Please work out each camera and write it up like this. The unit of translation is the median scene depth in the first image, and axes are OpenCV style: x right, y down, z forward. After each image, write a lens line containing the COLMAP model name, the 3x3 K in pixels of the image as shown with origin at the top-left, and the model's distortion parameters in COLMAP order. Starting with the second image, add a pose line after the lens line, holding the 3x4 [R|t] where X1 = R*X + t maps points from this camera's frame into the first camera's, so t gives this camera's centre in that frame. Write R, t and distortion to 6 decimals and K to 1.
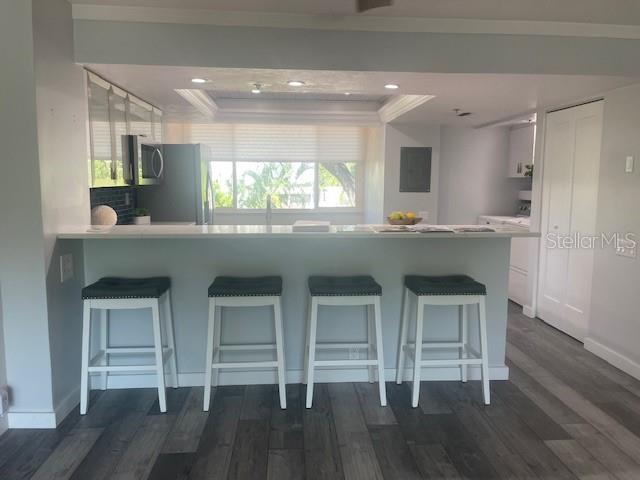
lens RADIAL K [[486.3, 0, 319.9], [0, 486.3, 231.8], [0, 0, 1]] dist [0.089497, -0.121586]
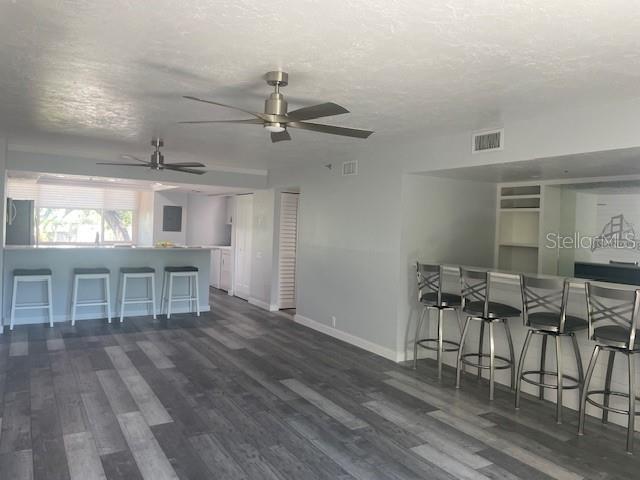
lens RADIAL K [[486.3, 0, 319.9], [0, 486.3, 231.8], [0, 0, 1]] dist [0.089497, -0.121586]
pose [[0.890496, 0.017287, 0.454663, -0.187499], [0.020357, 0.996763, -0.077770, 0.095772], [-0.454536, 0.078510, 0.887262, -1.141301]]
